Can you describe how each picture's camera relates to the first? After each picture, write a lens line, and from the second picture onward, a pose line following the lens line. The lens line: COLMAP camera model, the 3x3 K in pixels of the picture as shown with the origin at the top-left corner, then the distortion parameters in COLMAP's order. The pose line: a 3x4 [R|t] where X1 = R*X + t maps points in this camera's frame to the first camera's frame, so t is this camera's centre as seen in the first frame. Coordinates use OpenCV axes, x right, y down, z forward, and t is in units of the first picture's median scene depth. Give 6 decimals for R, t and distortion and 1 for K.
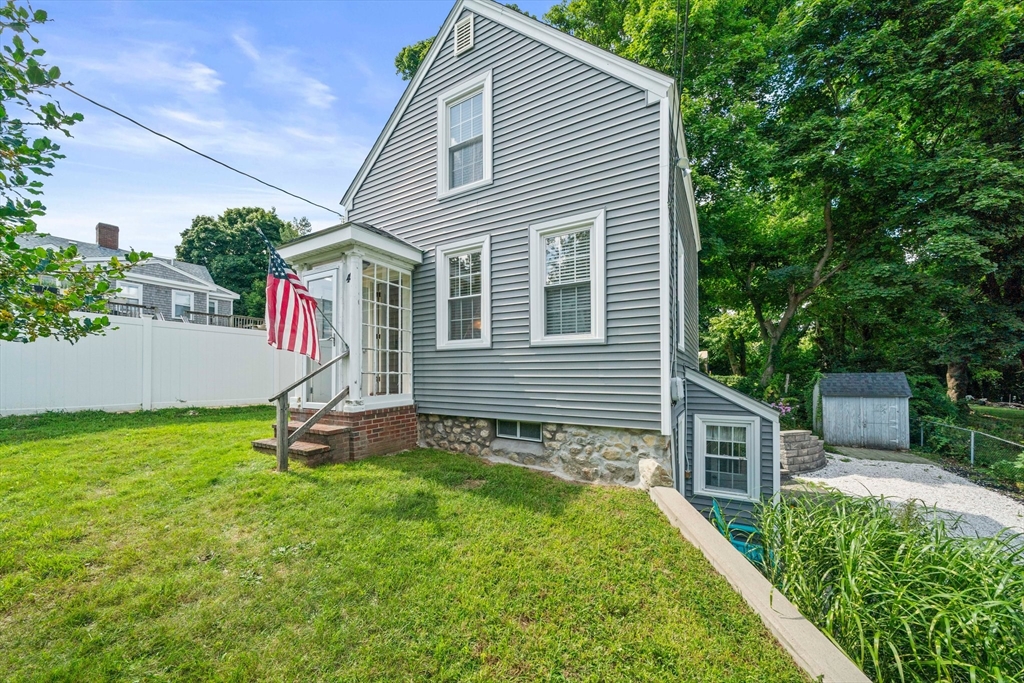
lens RADIAL K [[353.6, 0, 511.7], [0, 353.6, 376.0], [0, 0, 1]] dist [-0.004855, -0.000157]
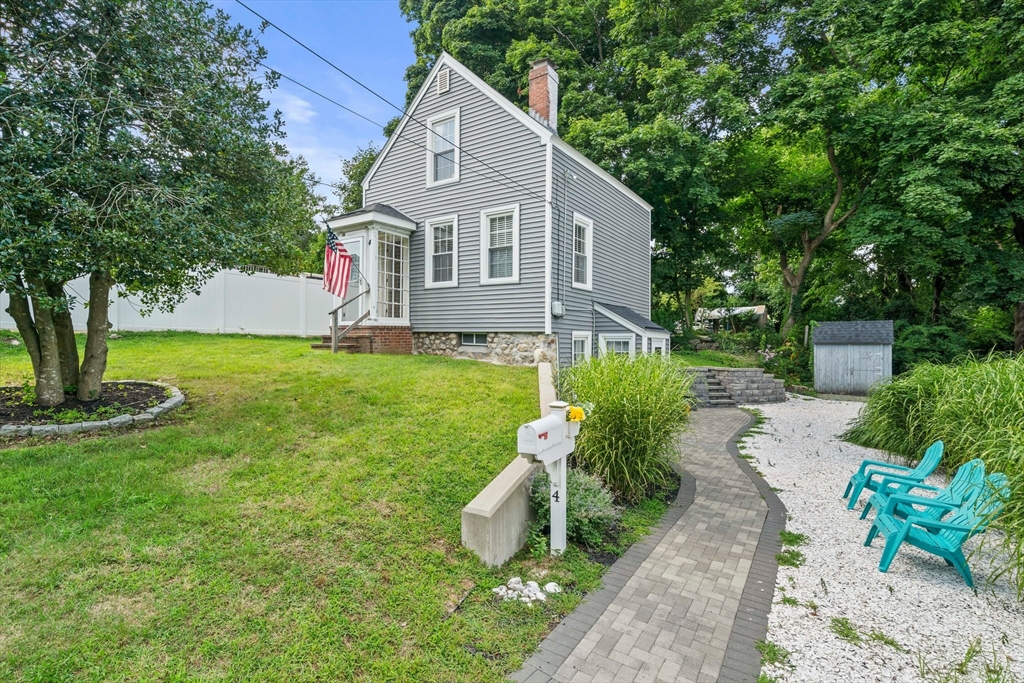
lens RADIAL K [[465.4, 0, 515.6], [0, 465.4, 348.4], [0, 0, 1]] dist [0.004881, -0.001226]
pose [[0.997513, 0.012193, -0.069426, 0.313062], [-0.011234, 0.999836, 0.014188, 0.147882], [0.069587, -0.013373, 0.997486, -0.952831]]
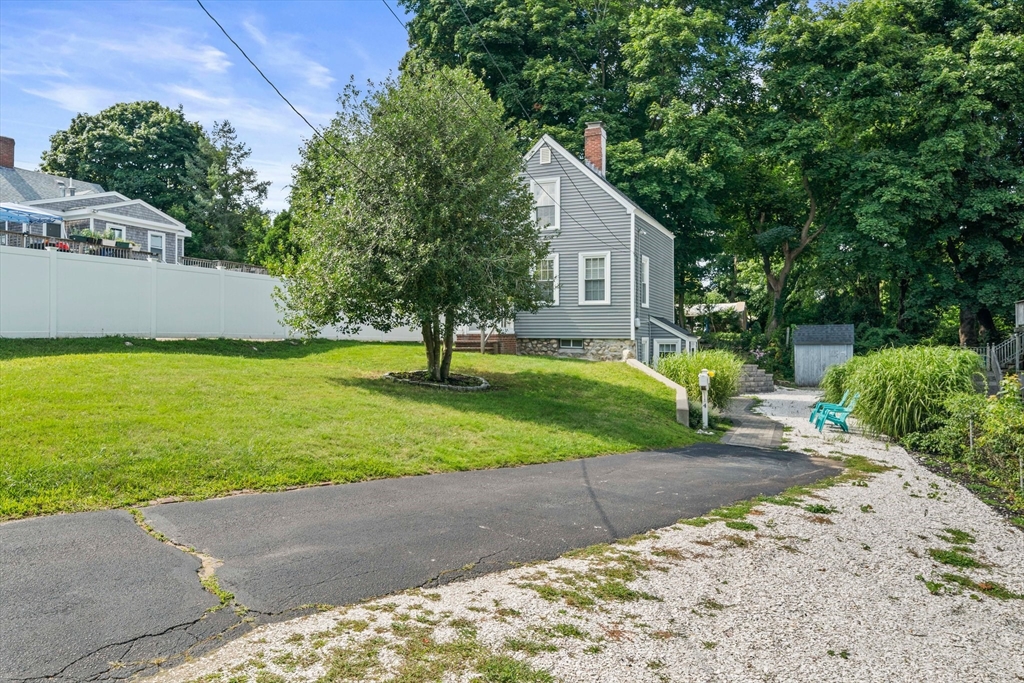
lens RADIAL K [[689.8, 0, 509.7], [0, 689.8, 346.2], [0, 0, 1]] dist [0.005805, 0.005486]
pose [[0.994061, 0.002915, 0.108785, -0.743734], [-0.003360, 0.999987, 0.003907, 0.140077], [-0.108772, -0.004249, 0.994058, -2.881916]]
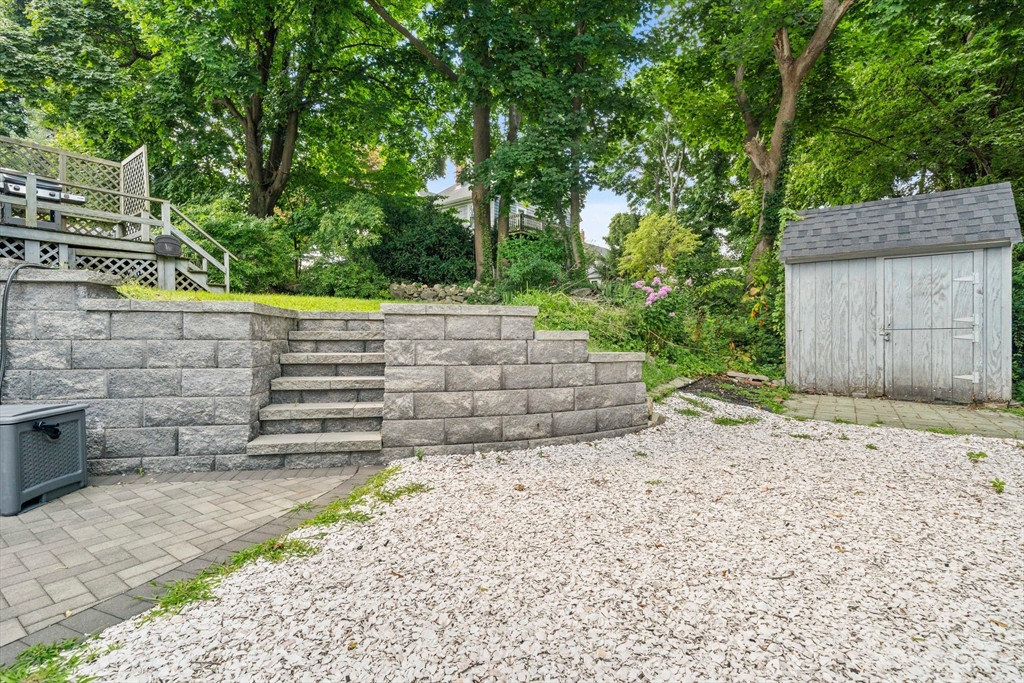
lens RADIAL K [[465.4, 0, 521.9], [0, 465.4, 343.9], [0, 0, 1]] dist [0.004881, -0.001226]
pose [[0.994261, 0.004141, -0.106902, 1.613743], [-0.001506, 0.999693, 0.024720, 0.323650], [0.106972, -0.024417, 0.993962, 1.146468]]
